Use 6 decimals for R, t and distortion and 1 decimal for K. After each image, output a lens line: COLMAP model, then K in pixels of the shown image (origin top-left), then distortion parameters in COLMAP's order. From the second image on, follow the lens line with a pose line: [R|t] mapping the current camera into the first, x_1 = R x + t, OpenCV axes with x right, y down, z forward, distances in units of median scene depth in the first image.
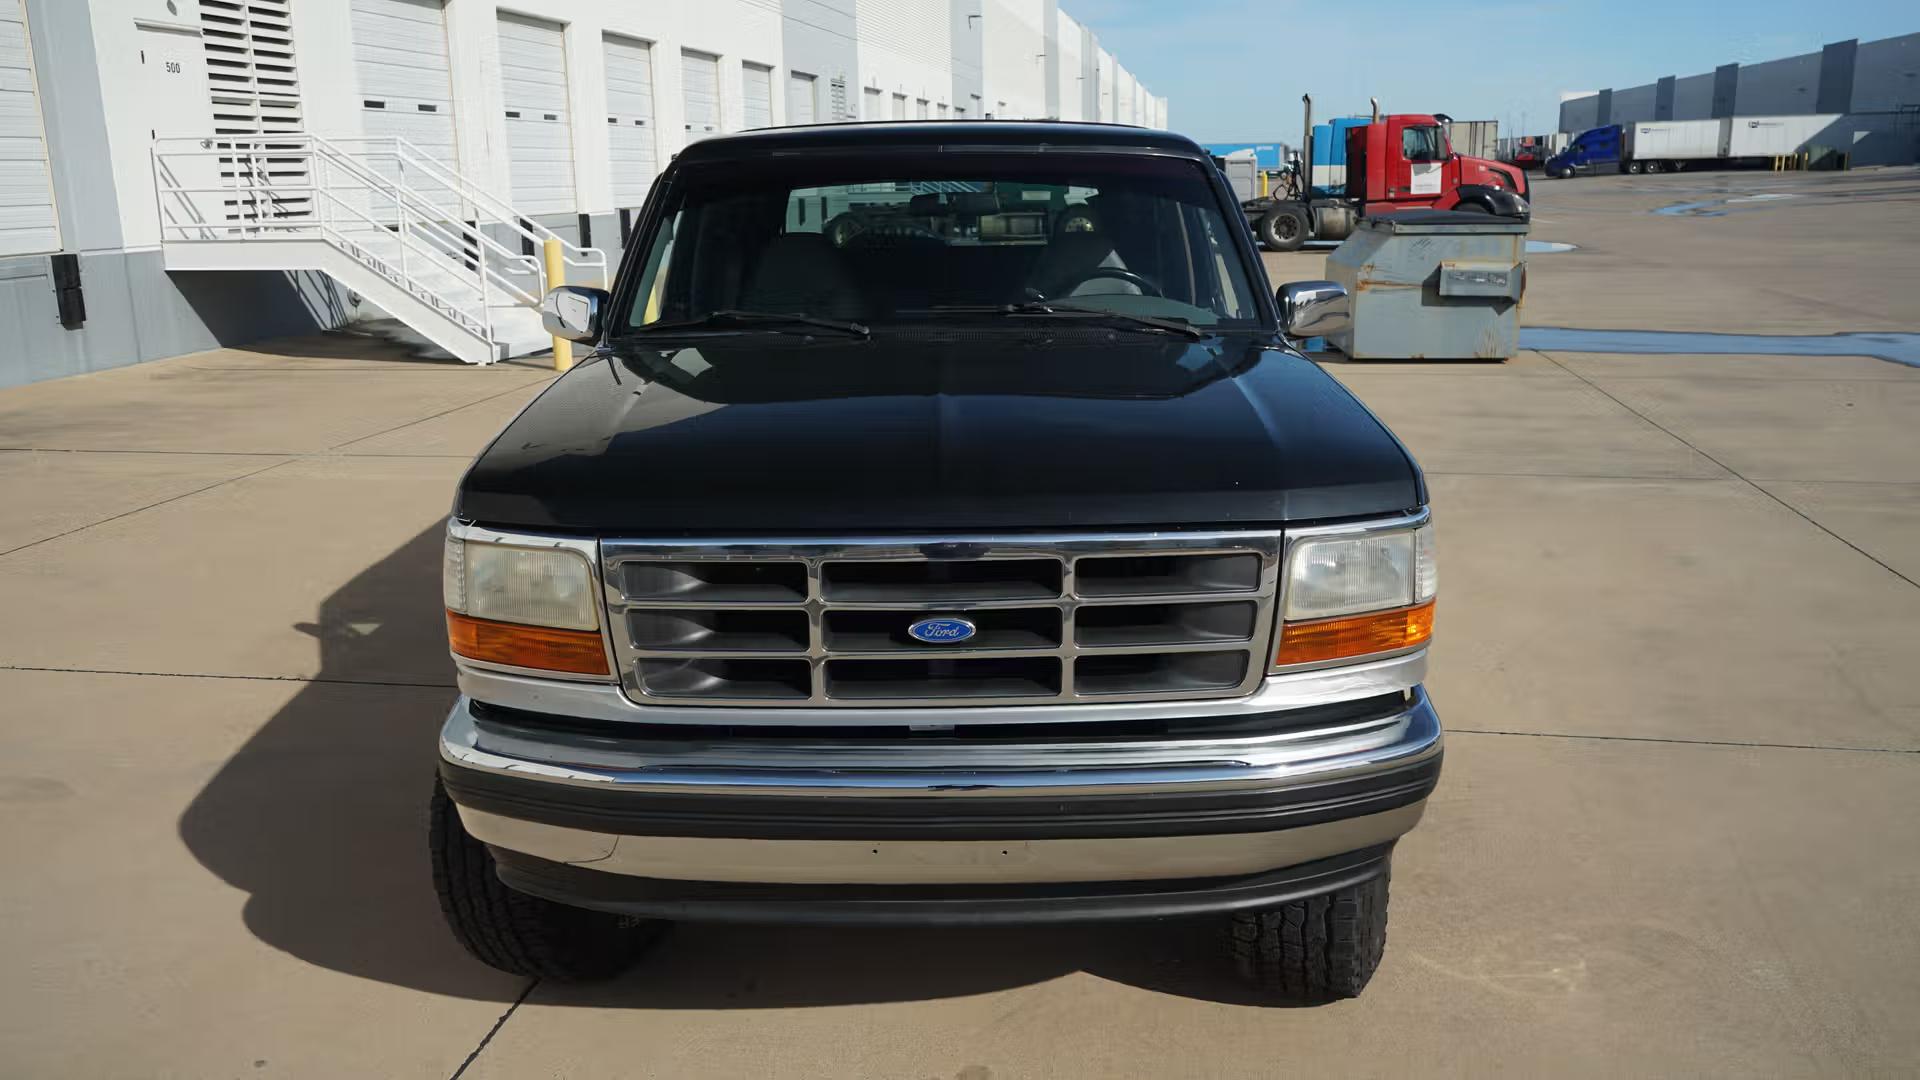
lens RADIAL K [[1499.0, 0, 959.4], [0, 1499.0, 537.1], [0, 0, 1]] dist [-0.012273, 0.005145]
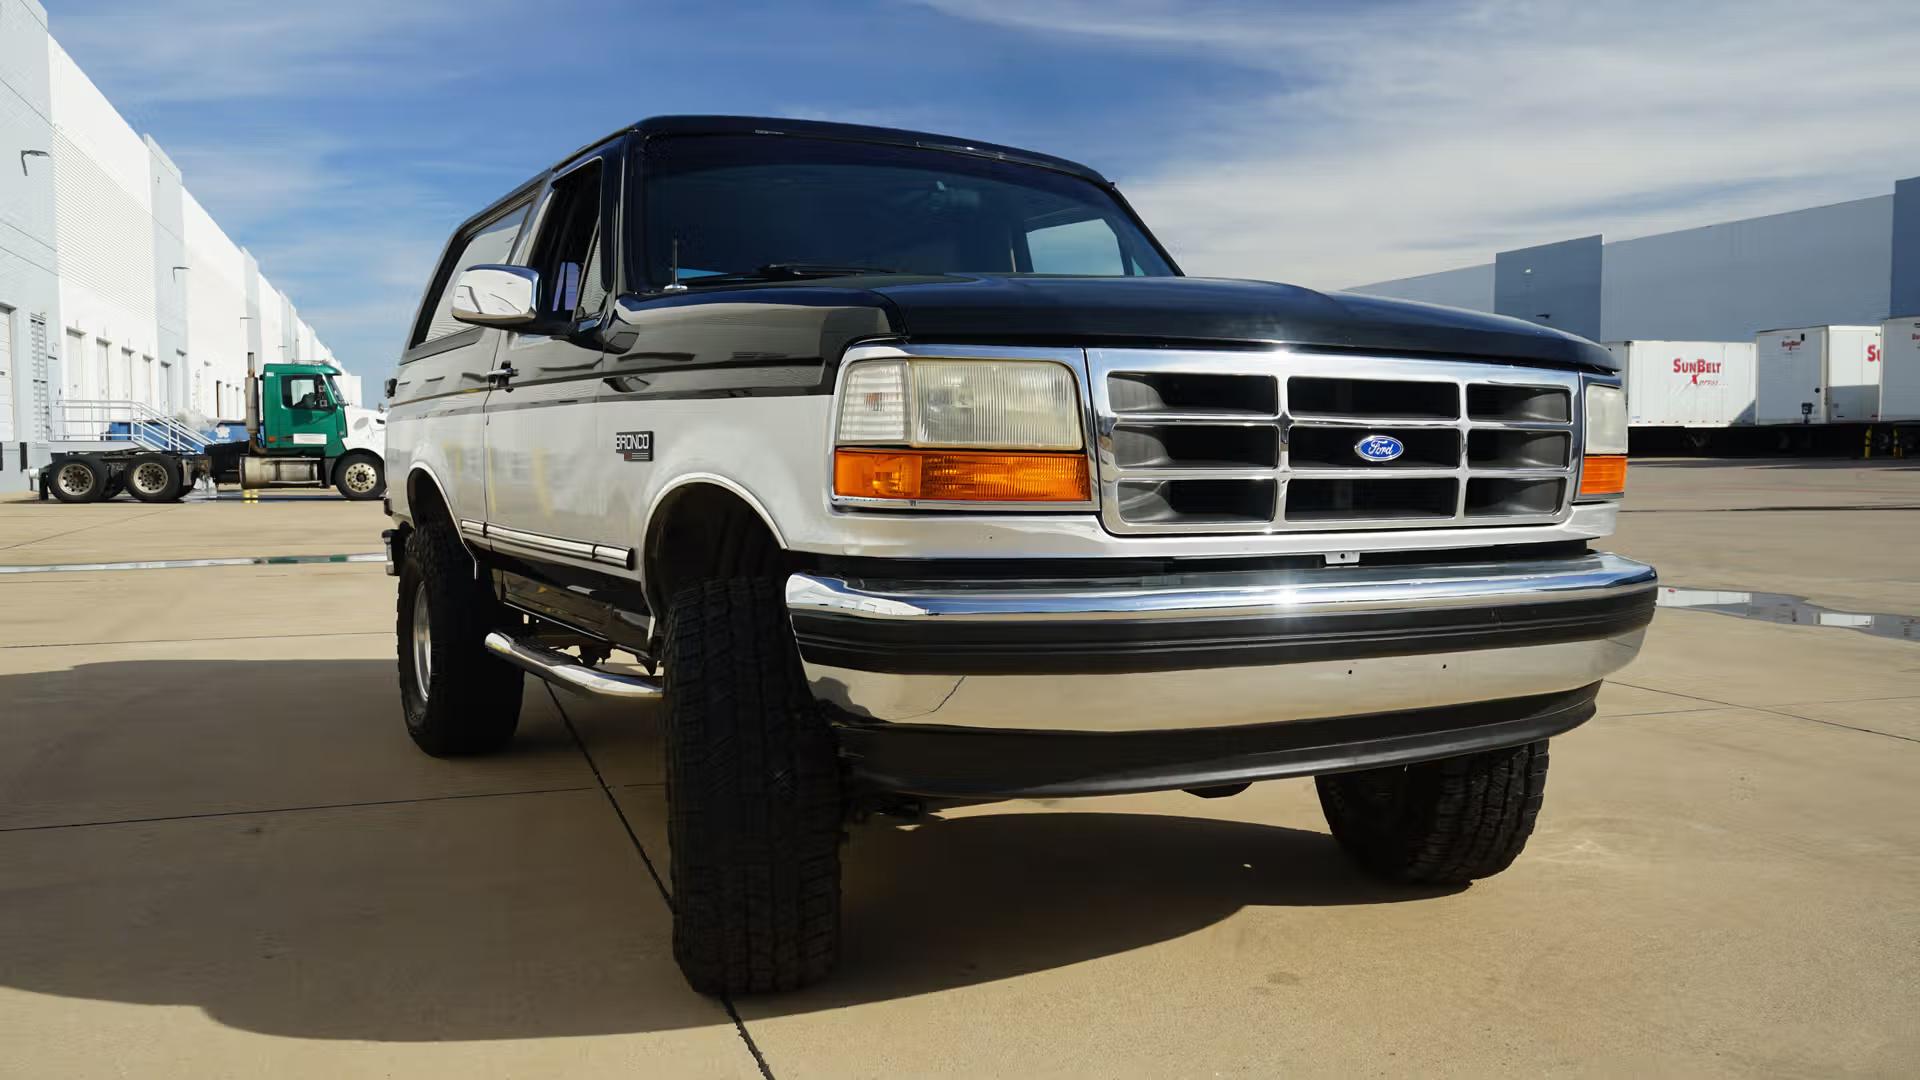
lens RADIAL K [[1499.0, 0, 959.4], [0, 1499.0, 537.1], [0, 0, 1]] dist [-0.012273, 0.005145]
pose [[0.874925, -0.012053, 0.484109, -0.069745], [0.098952, 0.983047, -0.154360, 0.023075], [-0.474041, 0.182957, 0.861285, 0.024670]]
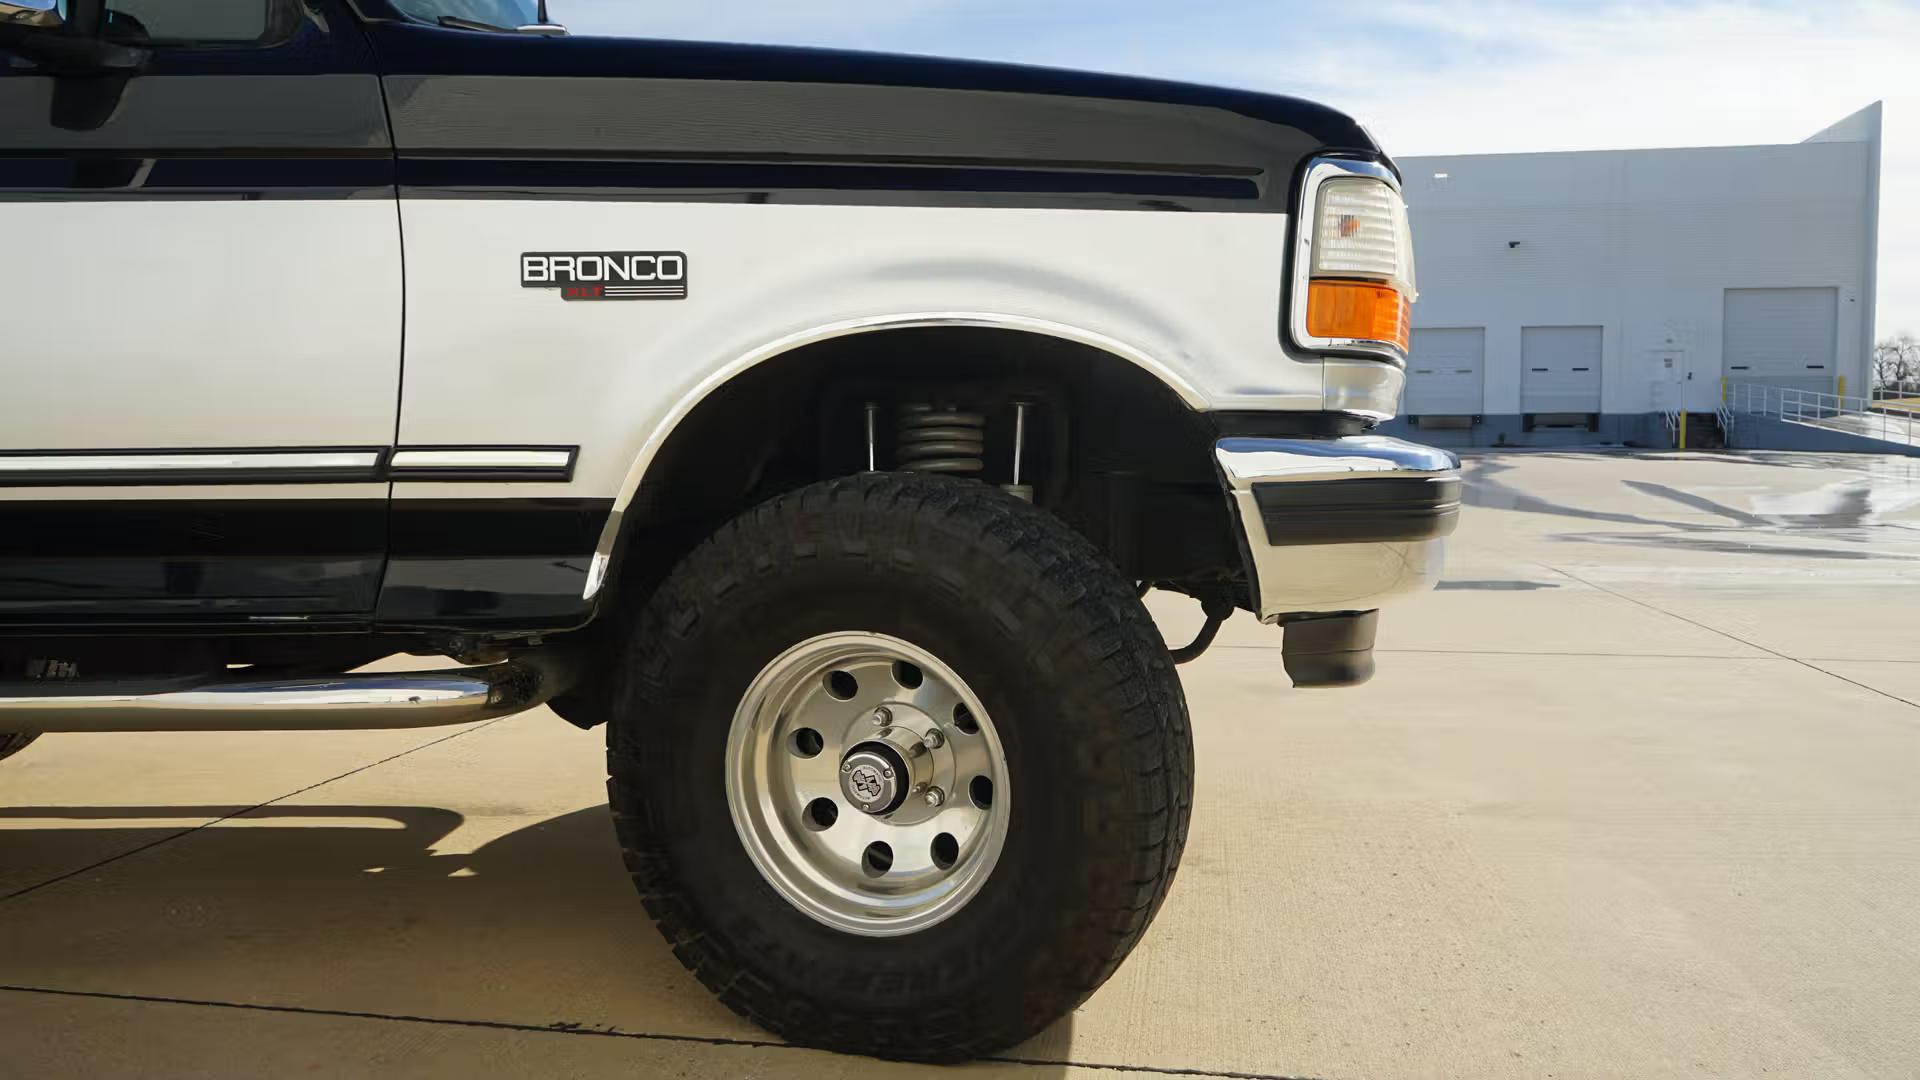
lens RADIAL K [[1499.0, 0, 959.4], [0, 1499.0, 537.1], [0, 0, 1]] dist [-0.012273, 0.005145]
pose [[0.028244, -0.042175, 0.998711, -0.105701], [0.235811, 0.971192, 0.034344, 0.009556], [-0.971388, 0.234537, 0.037376, 0.117366]]
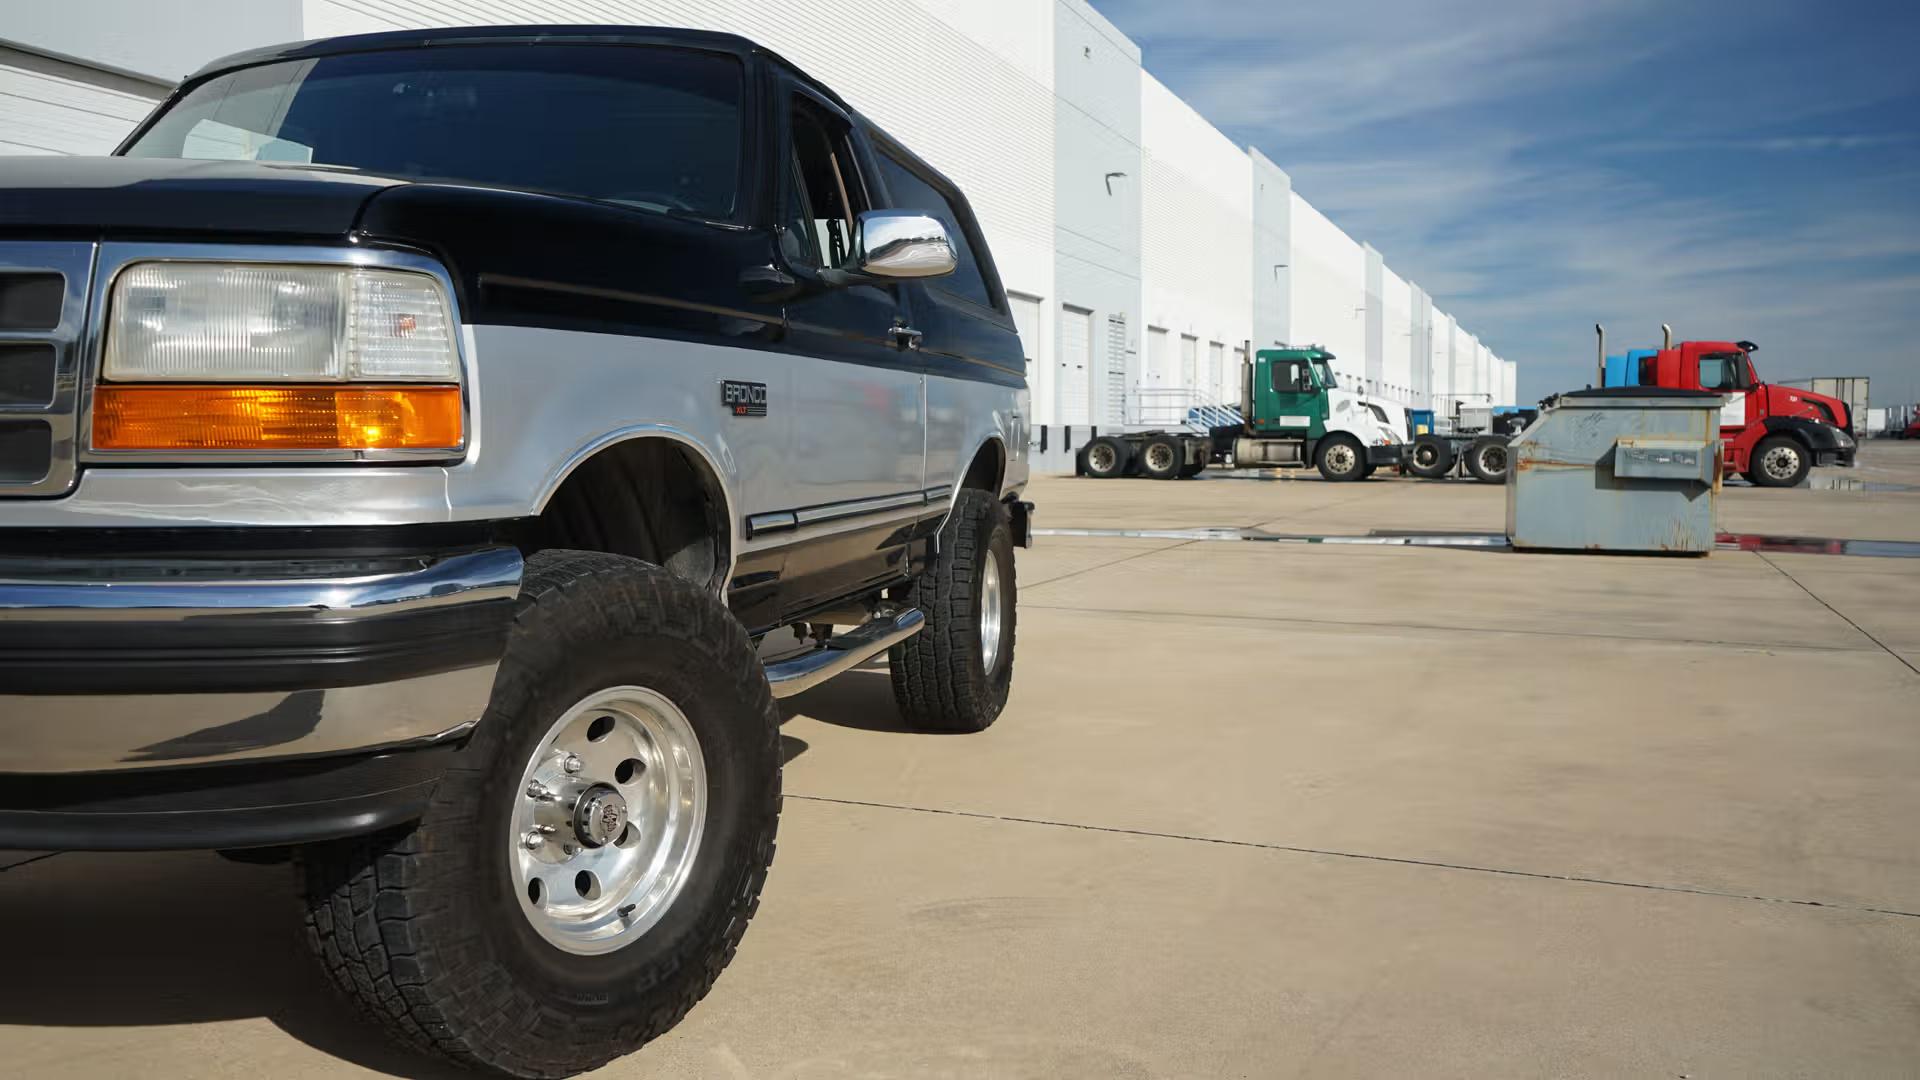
lens RADIAL K [[1508.8, 0, 960.0], [0, 1508.8, 540.0], [0, 0, 1]] dist [-0.009486, 0.004499]
pose [[0.977291, 0.032249, -0.209432, 0.069256], [-0.065884, 0.985609, -0.155673, 0.019347], [0.201397, 0.165936, 0.965352, 0.042088]]
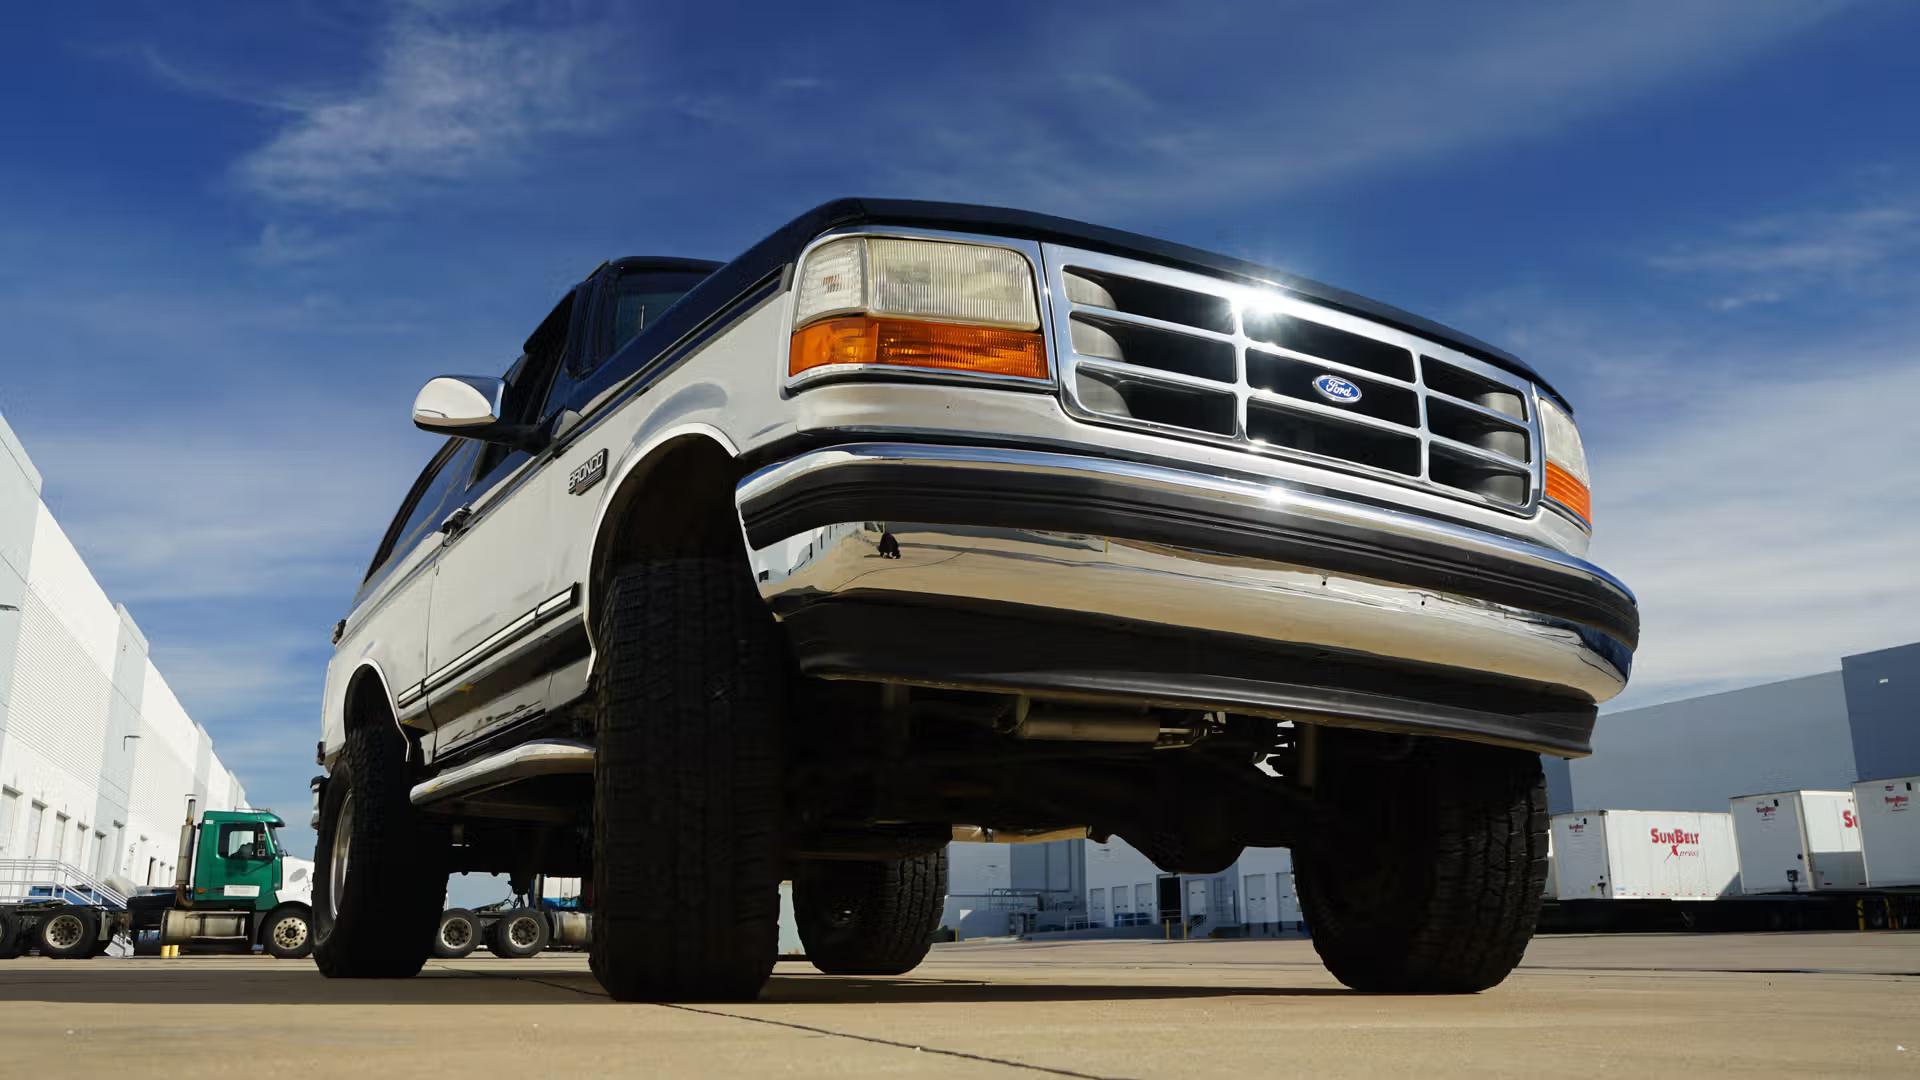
lens RADIAL K [[1521.0, 0, 960.6], [0, 1521.0, 545.1], [0, 0, 1]] dist [-0.015138, 0.013321]
pose [[0.863706, 0.142960, 0.483296, -0.066243], [0.103965, 0.887766, -0.448401, 0.054725], [-0.493157, 0.437532, 0.751906, 0.036331]]
